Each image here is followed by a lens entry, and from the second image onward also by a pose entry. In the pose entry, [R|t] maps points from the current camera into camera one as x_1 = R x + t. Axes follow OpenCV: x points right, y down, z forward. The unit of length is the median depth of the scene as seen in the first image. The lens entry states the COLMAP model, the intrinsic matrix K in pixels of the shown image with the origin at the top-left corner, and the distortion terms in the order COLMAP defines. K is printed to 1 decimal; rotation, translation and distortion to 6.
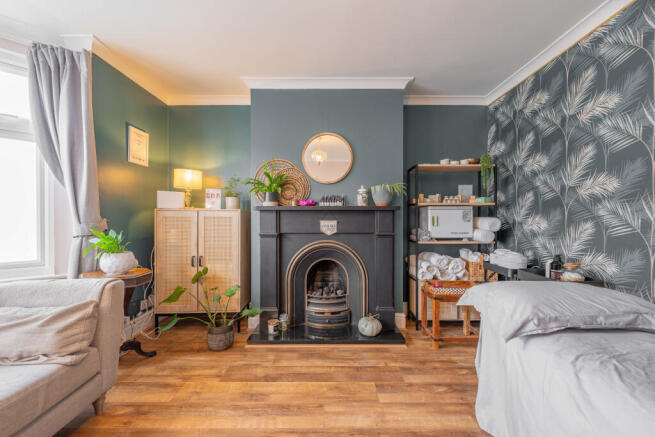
lens RADIAL K [[256.2, 0, 322.2], [0, 256.2, 215.7], [0, 0, 1]] dist [0.000090, 0.004031]
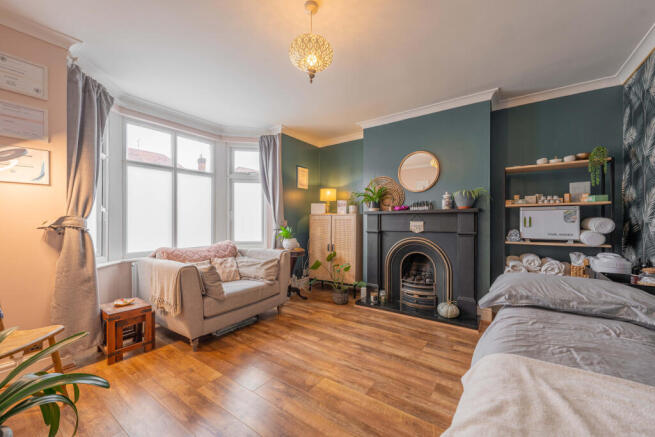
lens RADIAL K [[256.2, 0, 322.2], [0, 256.2, 215.7], [0, 0, 1]] dist [0.000090, 0.004031]
pose [[0.805947, -0.013887, -0.591824, 0.396226], [0.006368, 0.999870, -0.014789, 0.005500], [0.591953, 0.008150, 0.805931, -0.290339]]
